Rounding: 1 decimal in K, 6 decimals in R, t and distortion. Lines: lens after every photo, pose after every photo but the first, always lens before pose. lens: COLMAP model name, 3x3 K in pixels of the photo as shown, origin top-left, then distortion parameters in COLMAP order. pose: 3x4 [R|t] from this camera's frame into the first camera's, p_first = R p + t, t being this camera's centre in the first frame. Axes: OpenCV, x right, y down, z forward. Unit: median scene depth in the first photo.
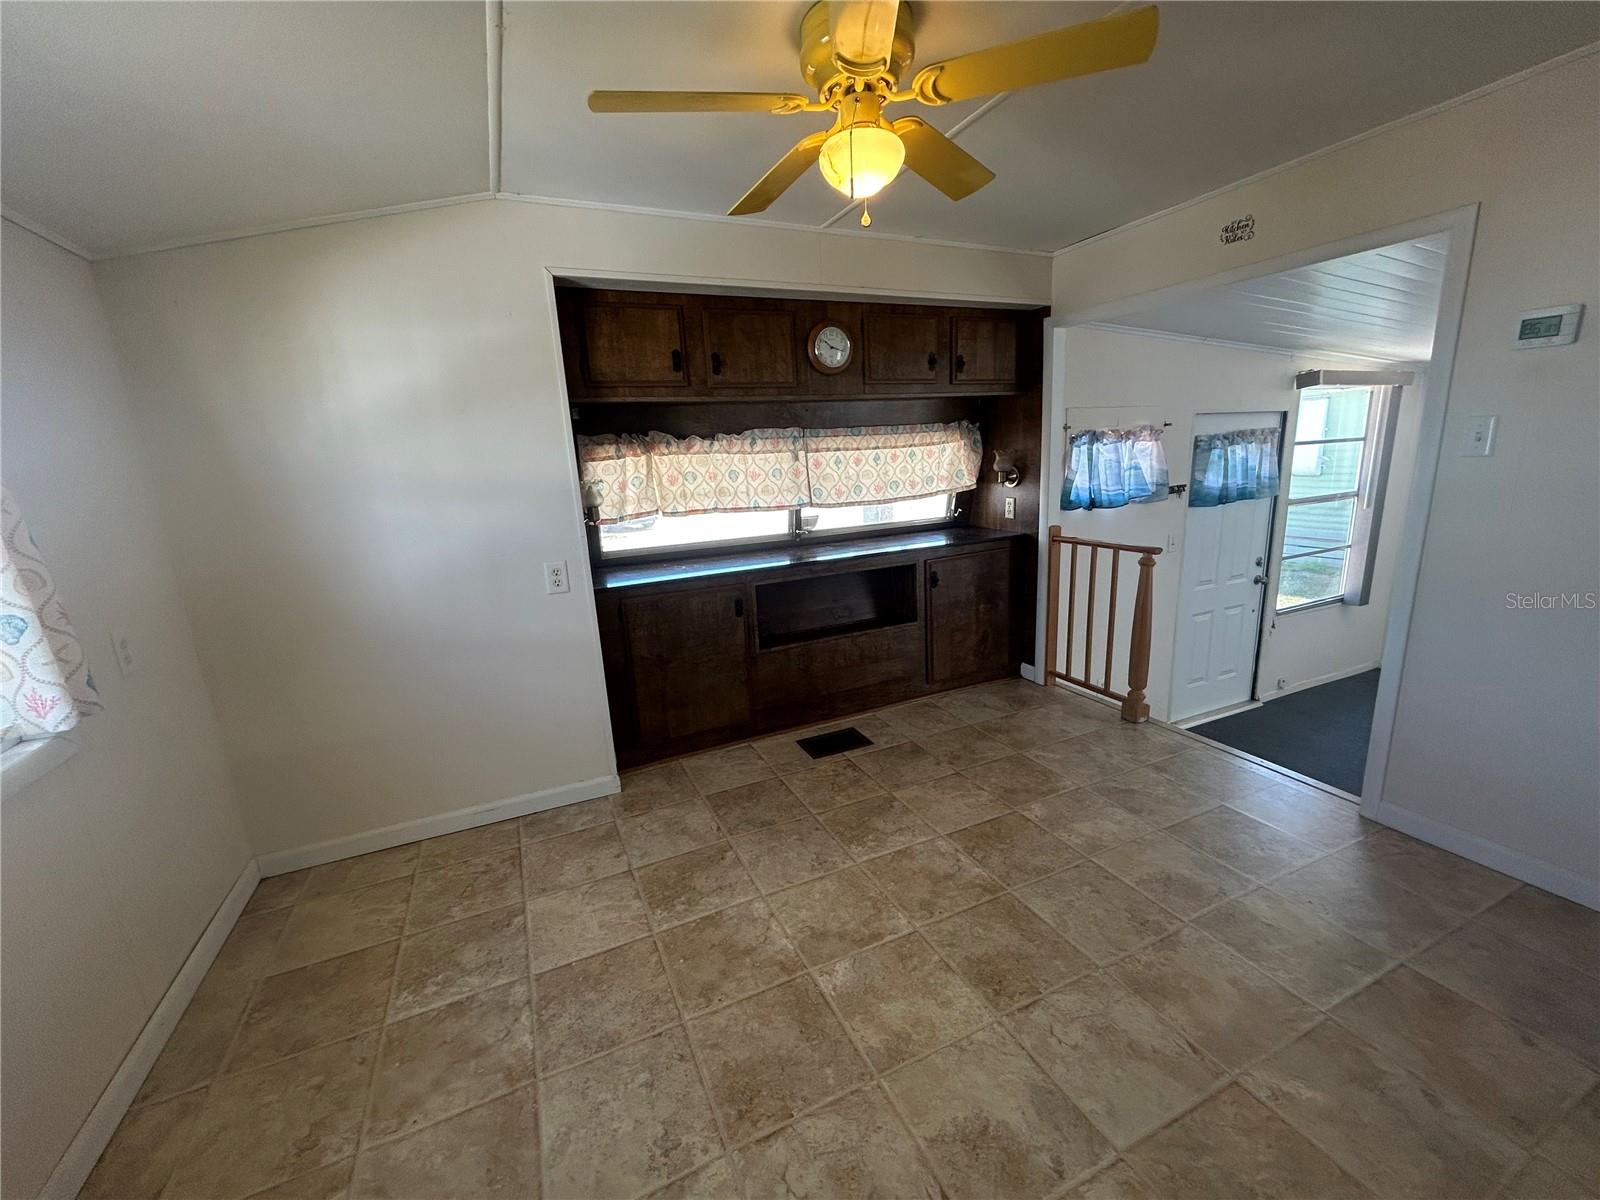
lens RADIAL K [[648.7, 0, 796.5], [0, 648.7, 598.3], [0, 0, 1]] dist [-0.001344, 0.001405]
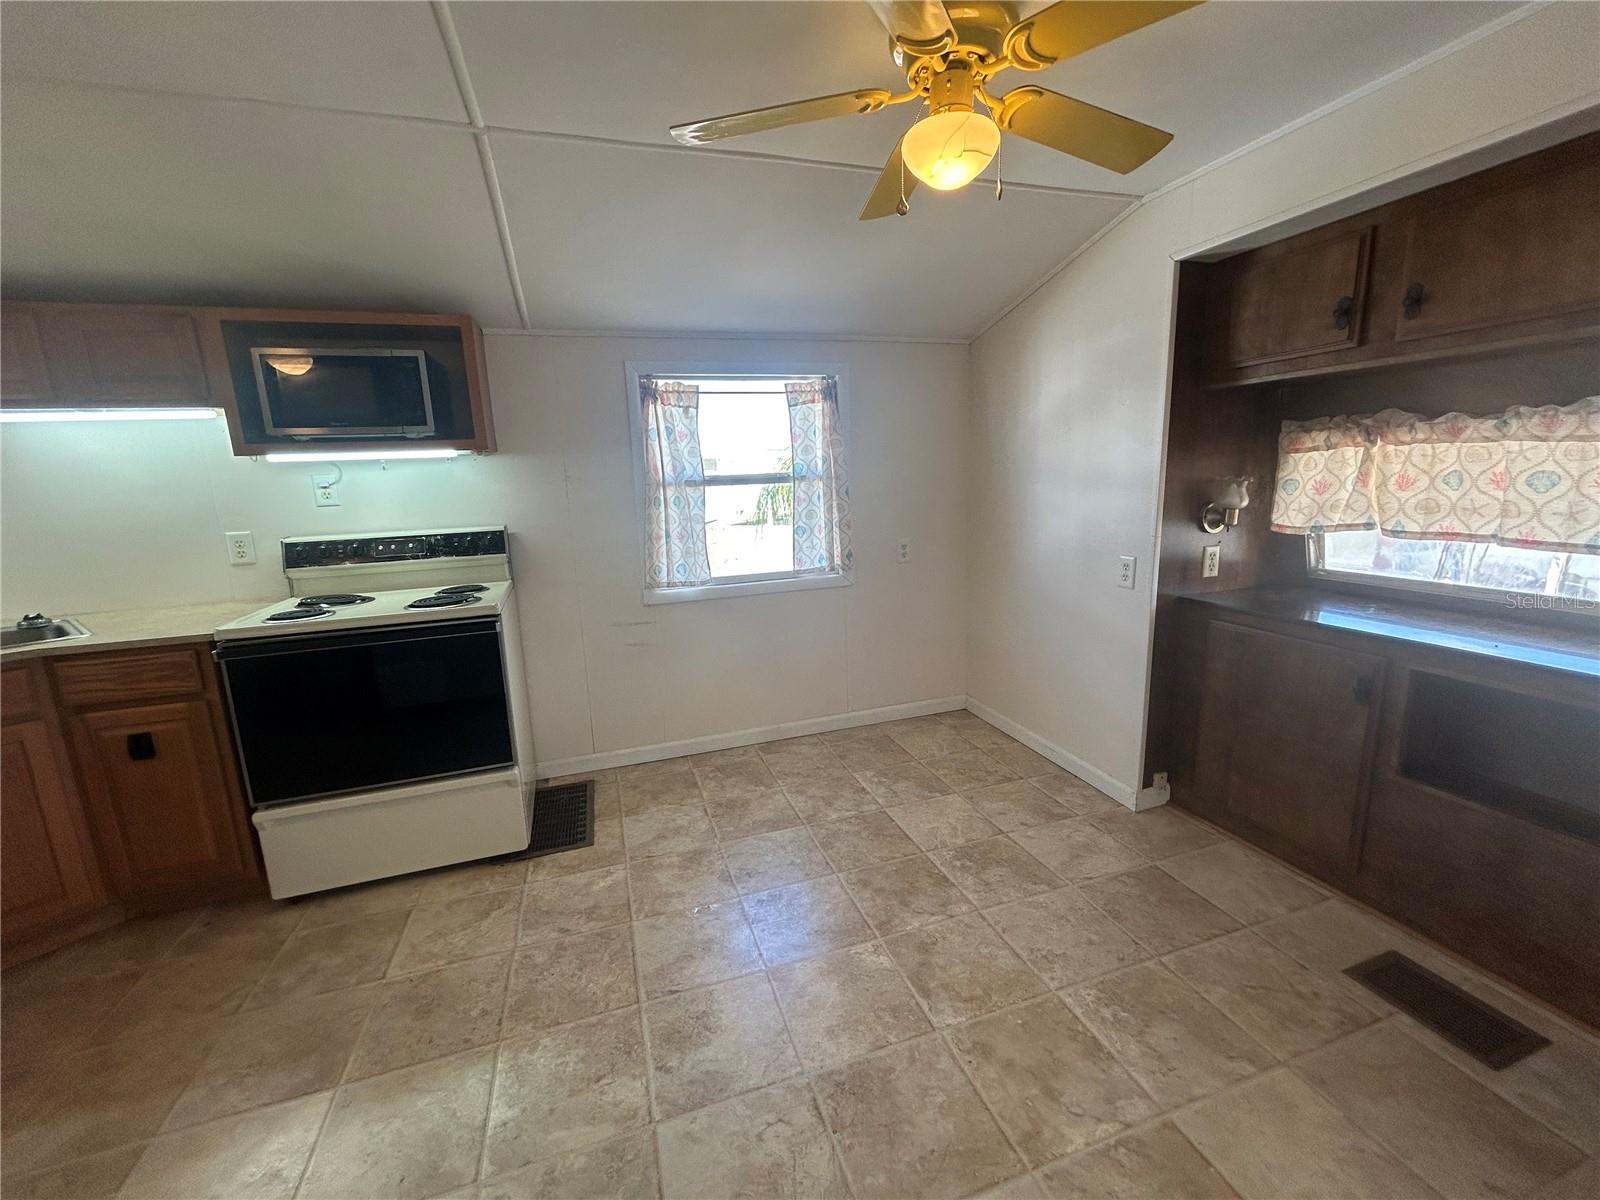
lens RADIAL K [[648.7, 0, 796.1], [0, 648.7, 597.3], [0, 0, 1]] dist [-0.001344, 0.001405]
pose [[-0.109286, 0.239332, -0.964768, 0.578617], [-0.176839, 0.950417, 0.255804, -0.139963], [0.978154, 0.198565, -0.061544, 0.492208]]
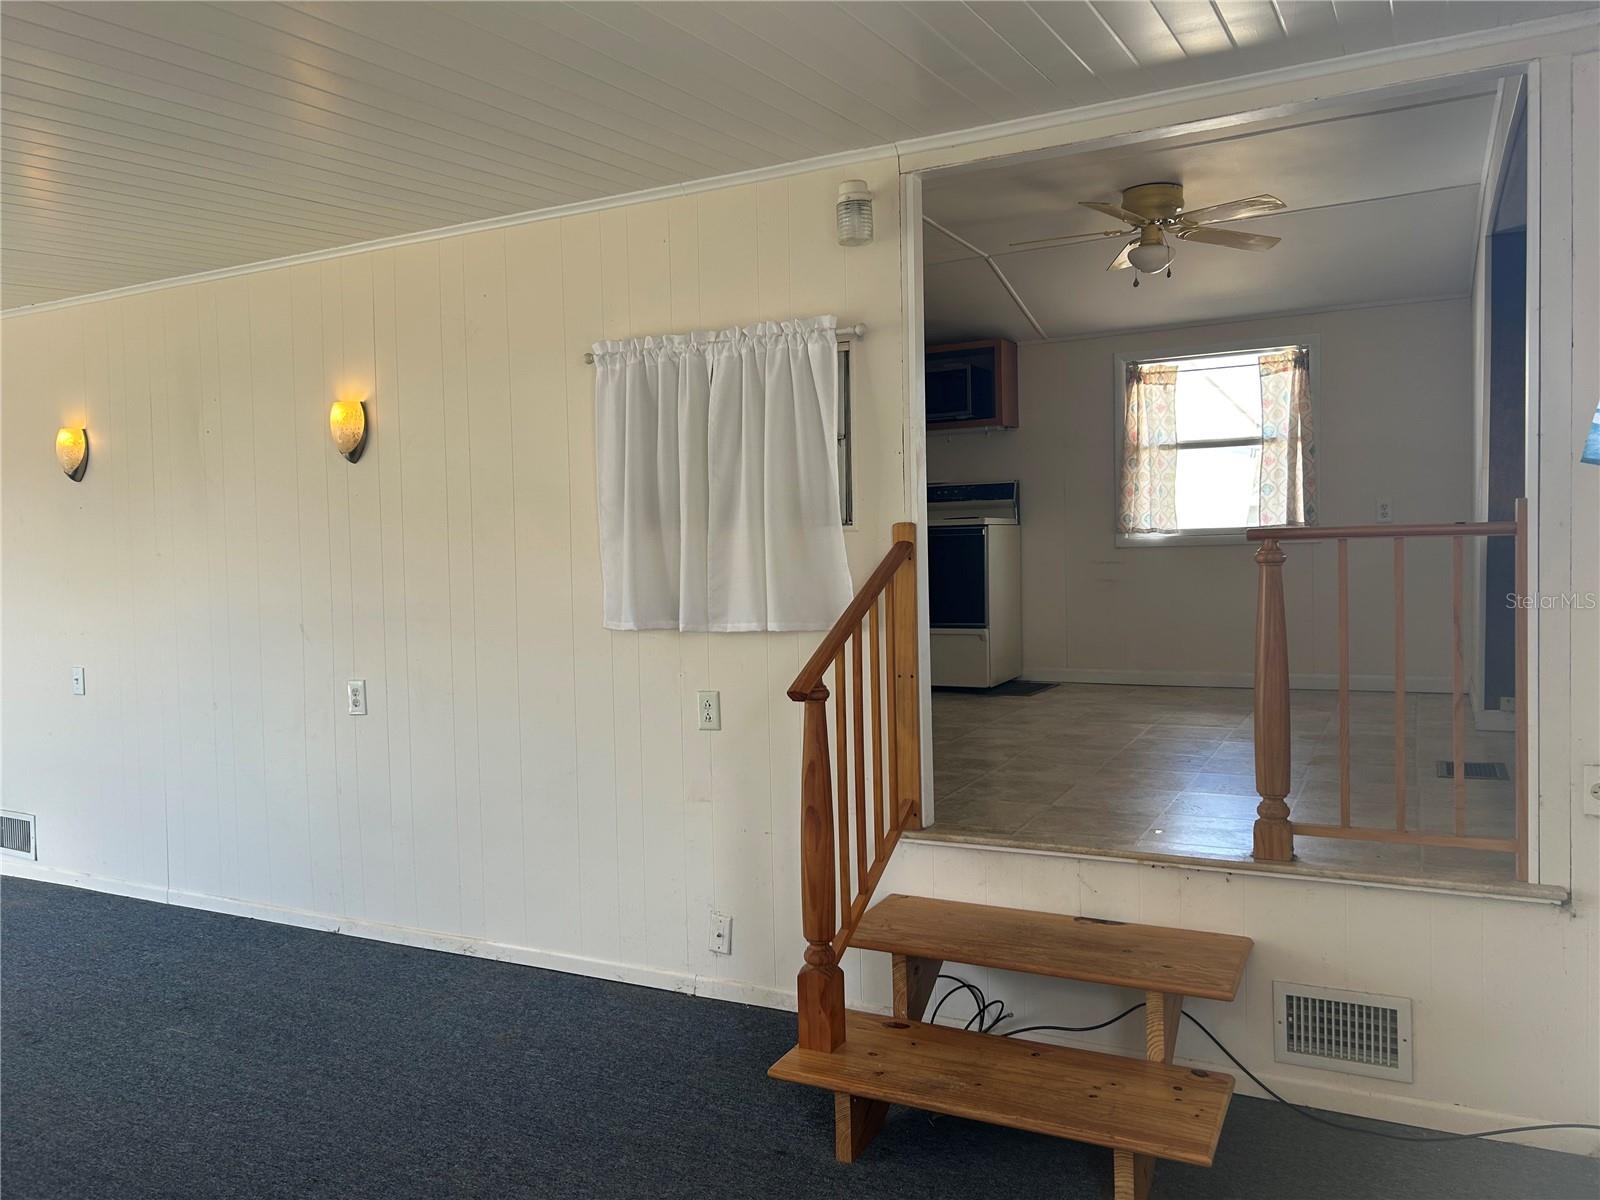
lens RADIAL K [[1198.8, 0, 793.6], [0, 1198.8, 601.0], [0, 0, 1]] dist [0.050160, -0.059270]
pose [[-0.779144, 0.099047, -0.618970, 1.569854], [-0.074880, 0.965661, 0.248782, -0.255254], [0.622356, 0.240186, -0.744972, 1.592166]]
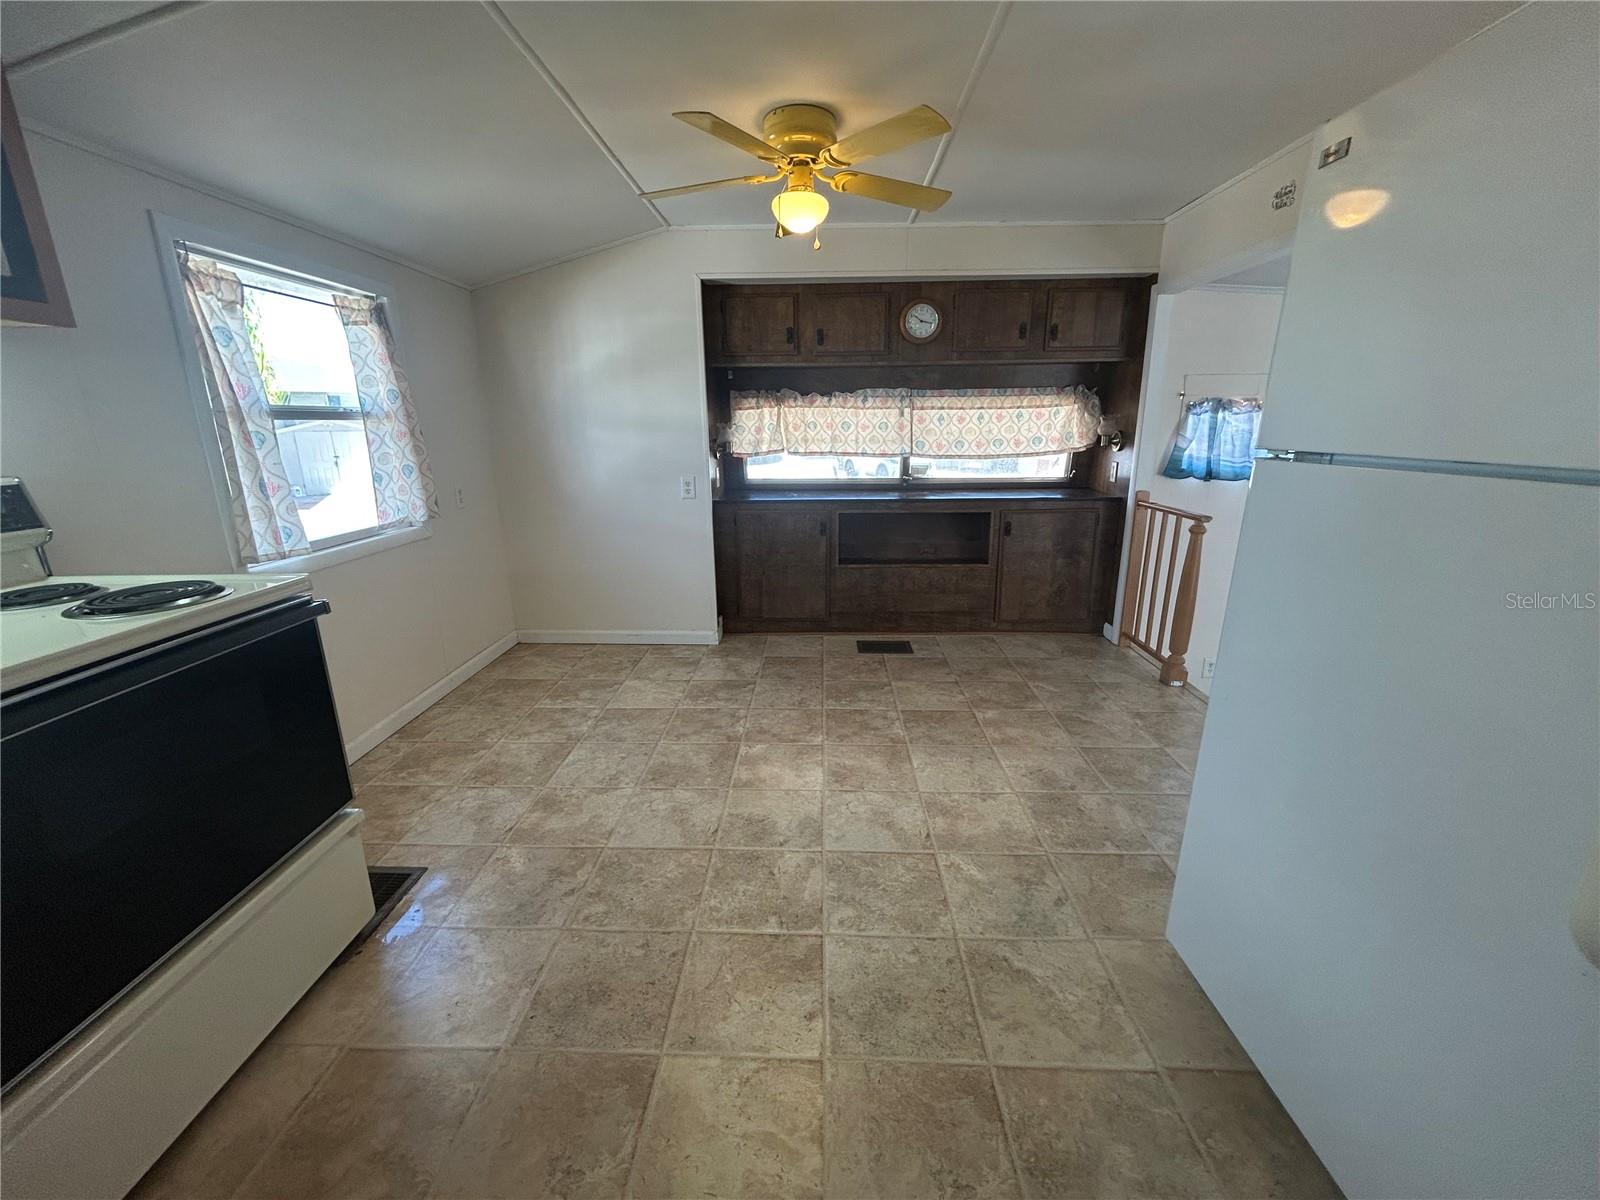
lens RADIAL K [[648.7, 0, 796.1], [0, 648.7, 597.4], [0, 0, 1]] dist [-0.001344, 0.001405]
pose [[0.892806, 0.157183, -0.422127, 0.444938], [-0.133558, 0.987374, 0.085180, 0.049218], [0.430185, -0.019671, 0.902526, -0.201472]]
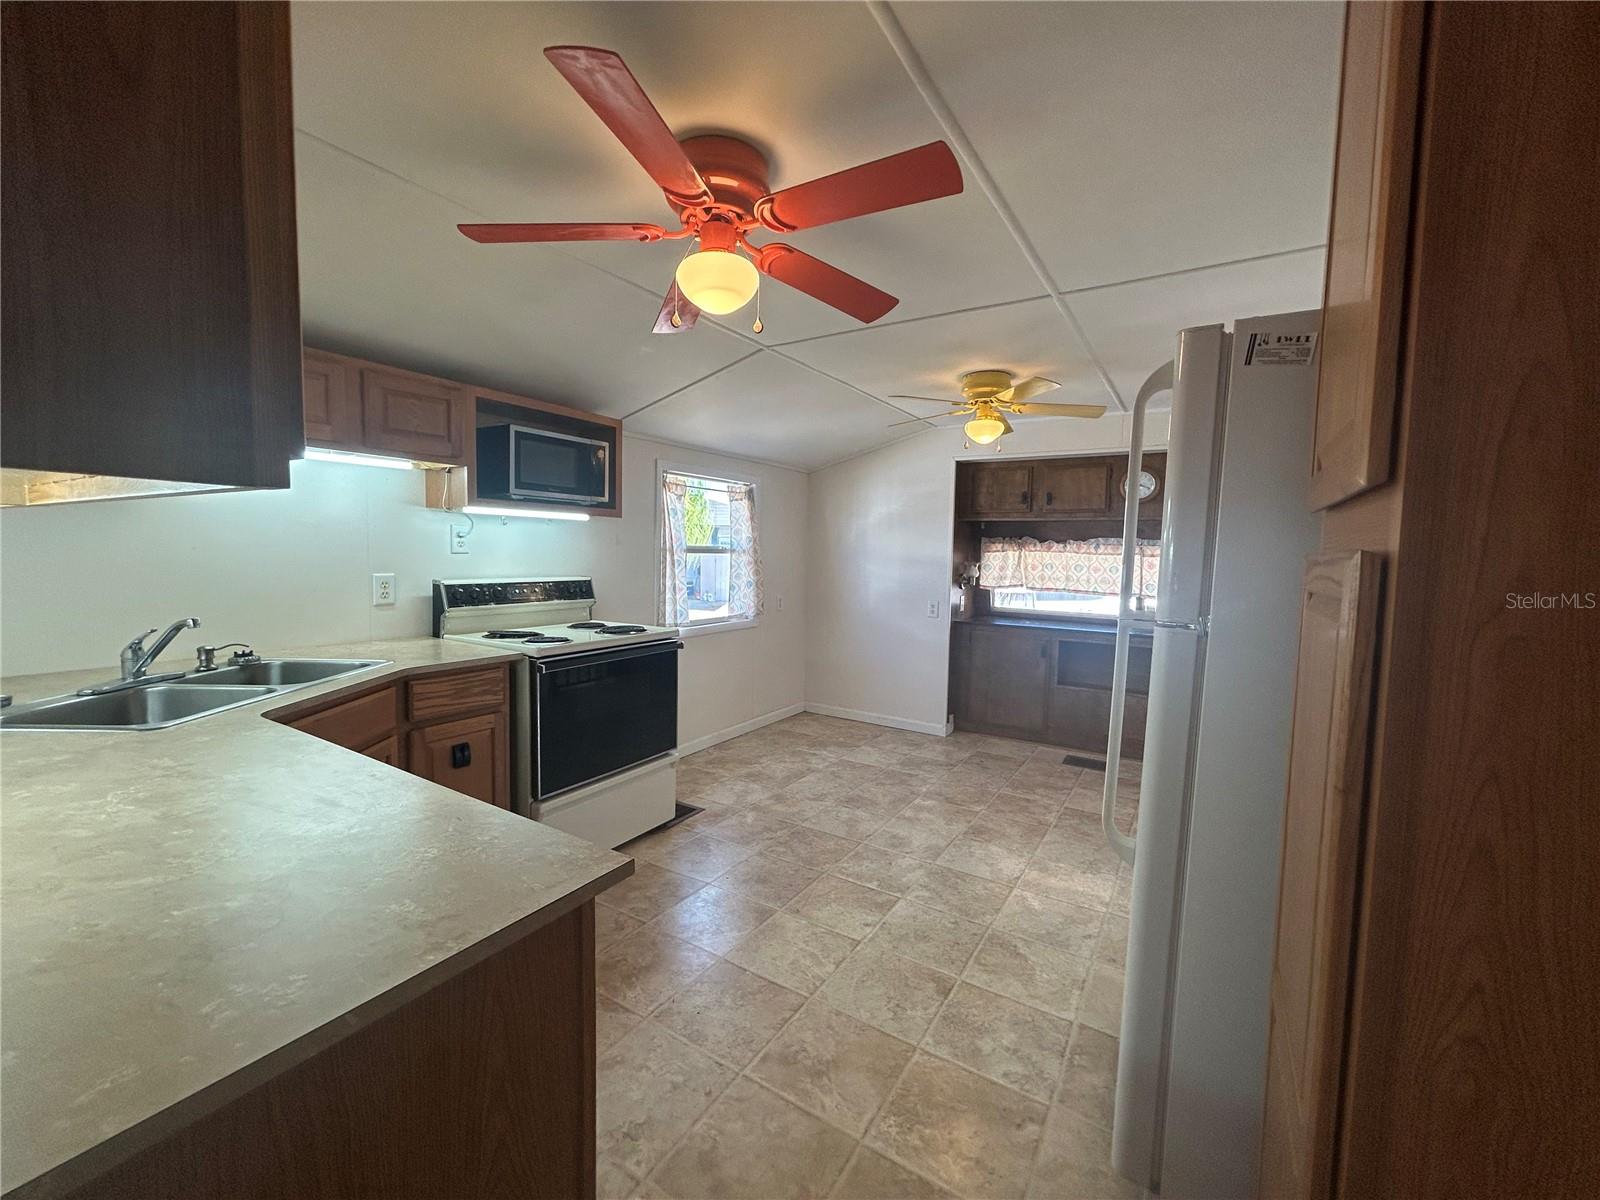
lens RADIAL K [[648.7, 0, 796.0], [0, 648.7, 596.3], [0, 0, 1]] dist [-0.001344, 0.001405]
pose [[0.543216, 0.120196, -0.830945, 0.872073], [-0.232268, 0.972588, -0.011156, 0.041309], [0.806826, 0.199062, 0.556243, -0.354677]]
